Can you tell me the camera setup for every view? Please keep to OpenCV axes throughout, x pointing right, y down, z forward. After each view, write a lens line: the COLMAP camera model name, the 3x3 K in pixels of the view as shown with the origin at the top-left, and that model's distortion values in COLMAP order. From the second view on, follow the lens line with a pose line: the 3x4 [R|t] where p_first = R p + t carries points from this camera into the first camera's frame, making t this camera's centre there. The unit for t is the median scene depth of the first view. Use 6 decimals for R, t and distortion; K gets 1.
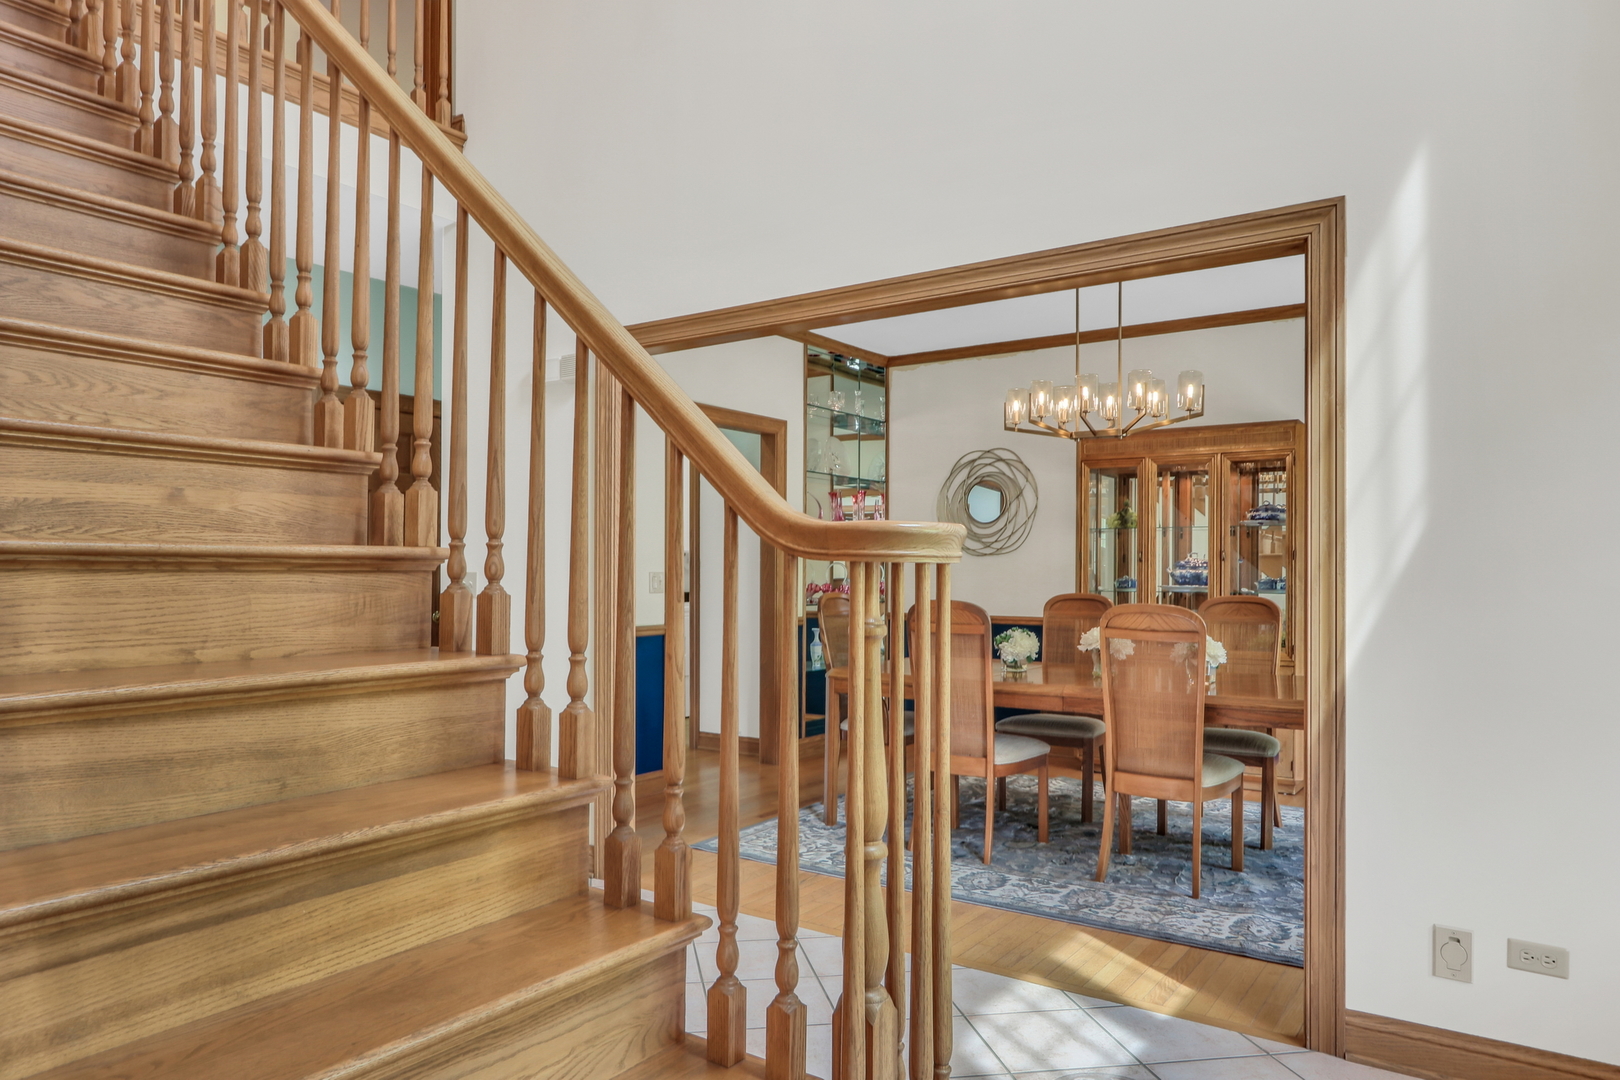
lens RADIAL K [[1078.2, 0, 836.4], [0, 1078.2, 551.4], [0, 0, 1]] dist [0.005036, 0.003242]
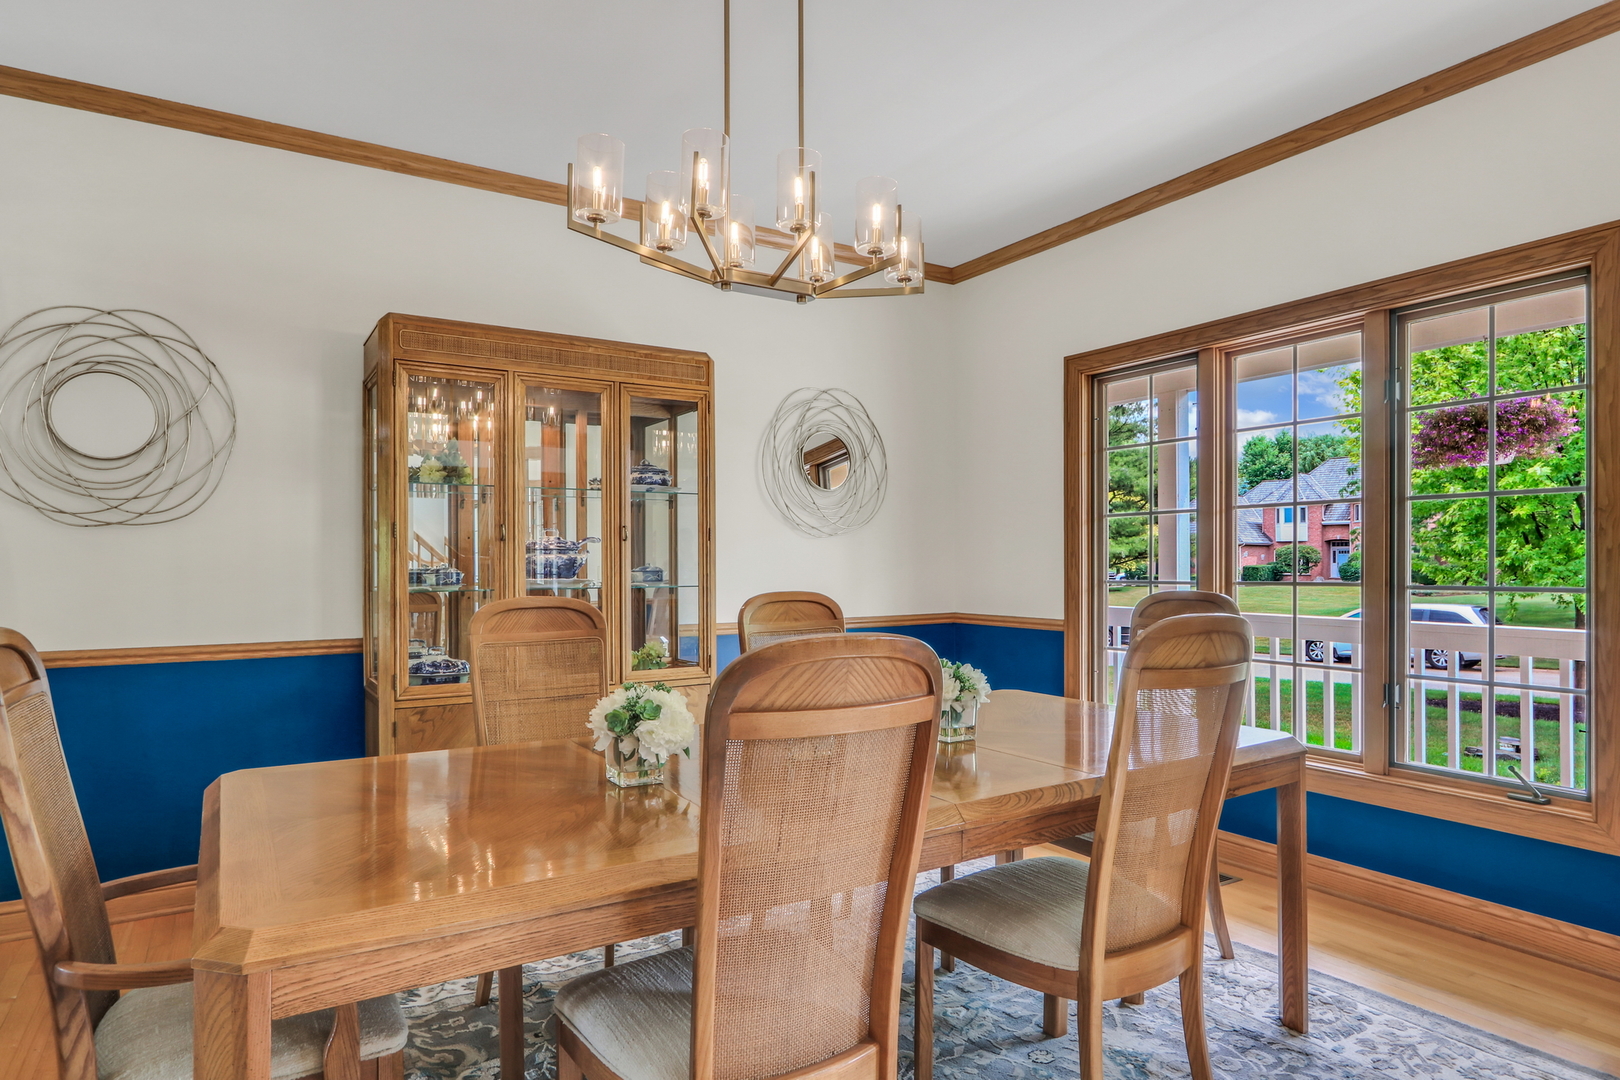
lens RADIAL K [[909.8, 0, 808.5], [0, 909.8, 556.4], [0, 0, 1]] dist [-0.000570, 0.001427]
pose [[0.436868, -0.001507, 0.899525, -0.128643], [-0.014381, 0.999859, 0.008659, 0.013775], [-0.899411, -0.016719, 0.436784, 0.745706]]
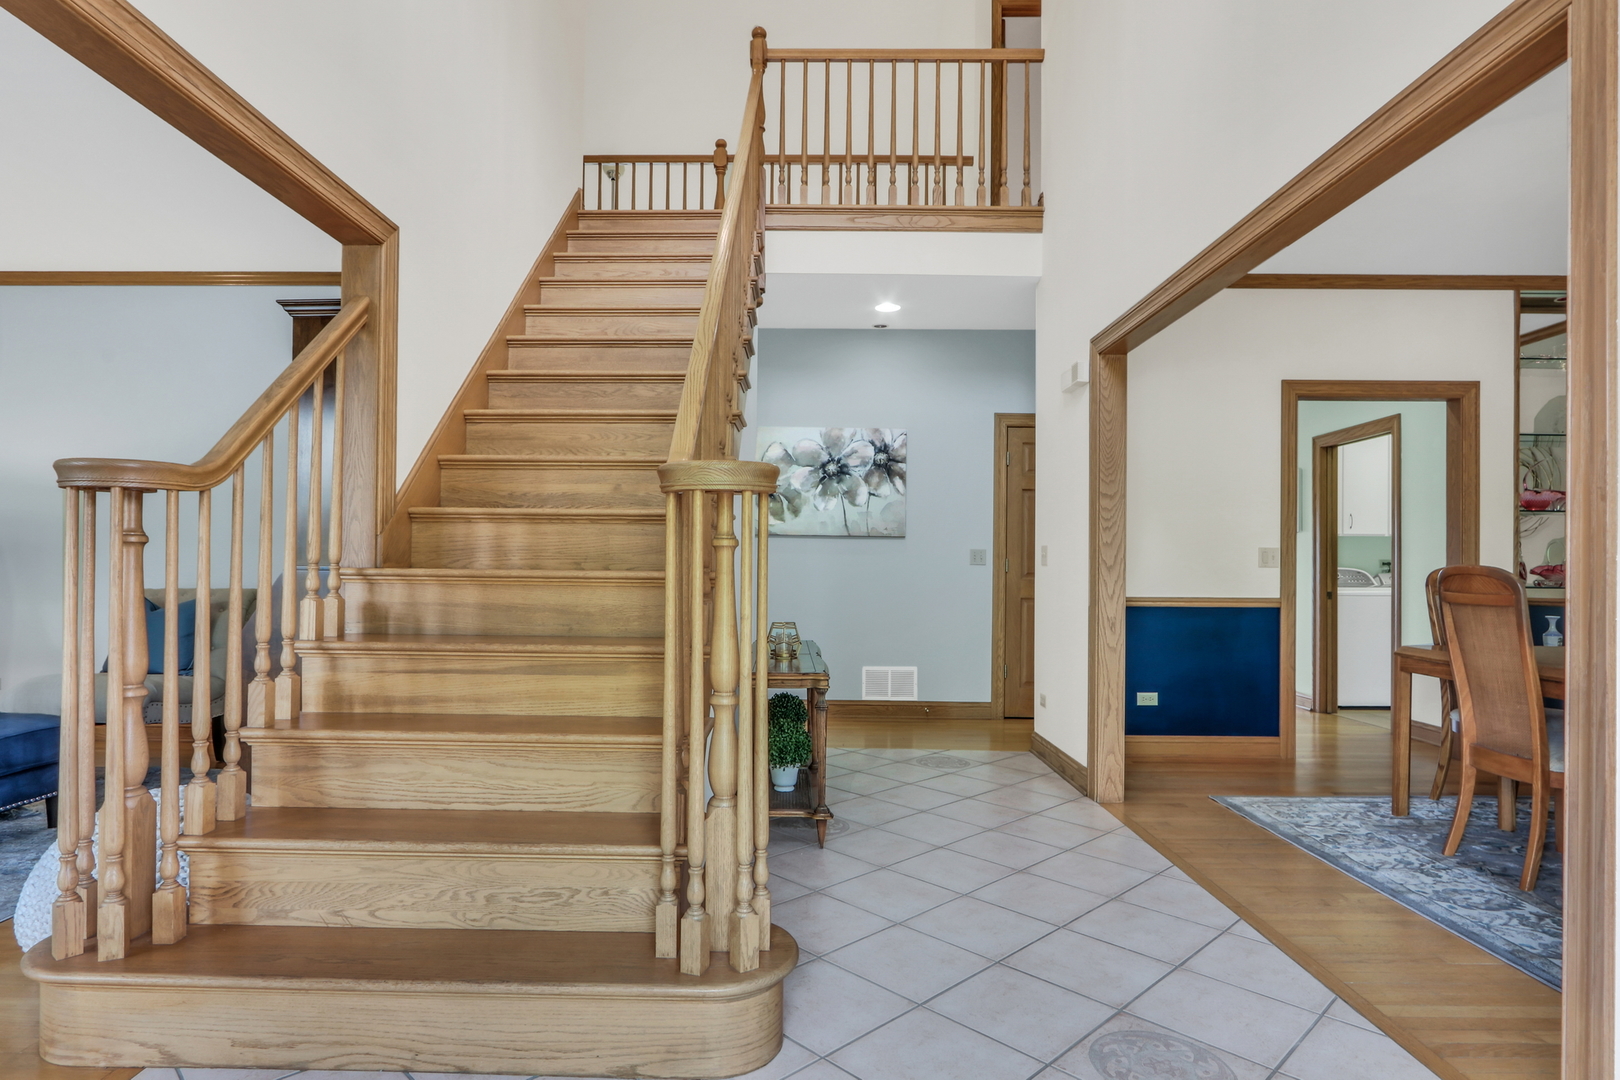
lens RADIAL K [[909.8, 0, 805.9], [0, 909.8, 556.1], [0, 0, 1]] dist [-0.000570, 0.001427]
pose [[0.546766, -0.011556, -0.837206, 0.360342], [0.008832, 0.999929, -0.008034, 0.033193], [0.837239, -0.003001, 0.546829, 0.147071]]
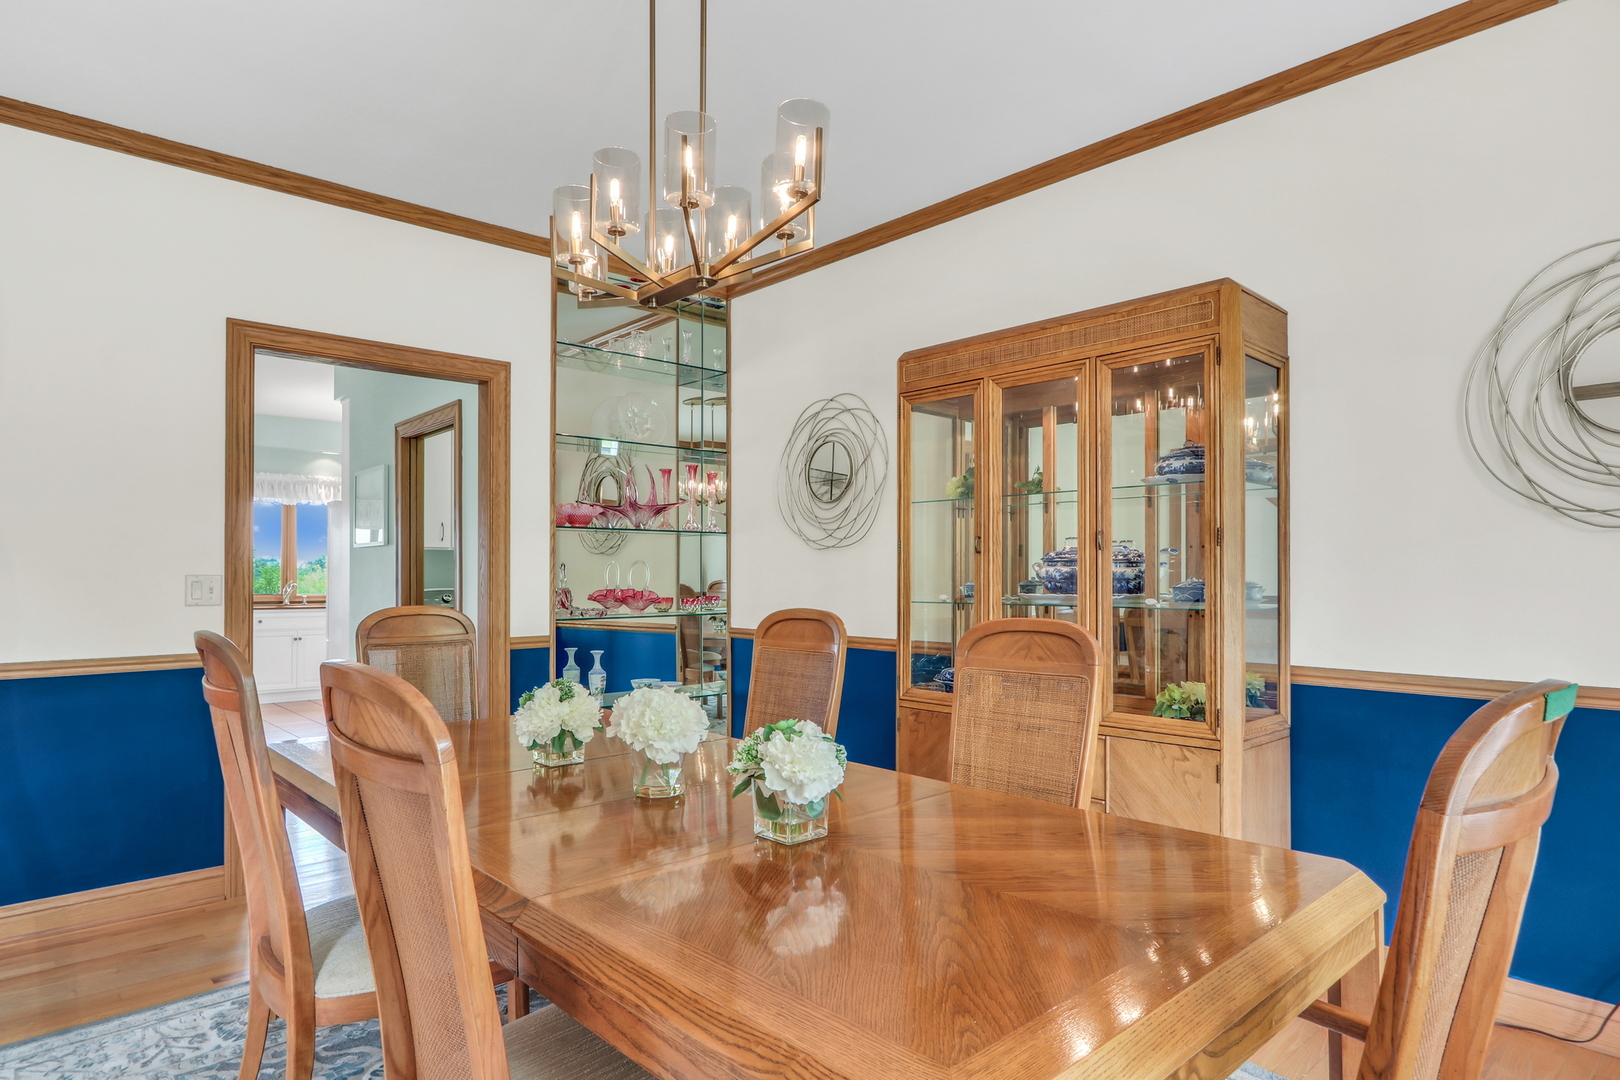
lens RADIAL K [[909.8, 0, 817.3], [0, 909.8, 565.9], [0, 0, 1]] dist [-0.000570, 0.001427]
pose [[0.971690, -0.006158, -0.236179, 0.378465], [0.008935, 0.999903, 0.010690, 0.012315], [0.236090, -0.012497, 0.971651, 0.589645]]
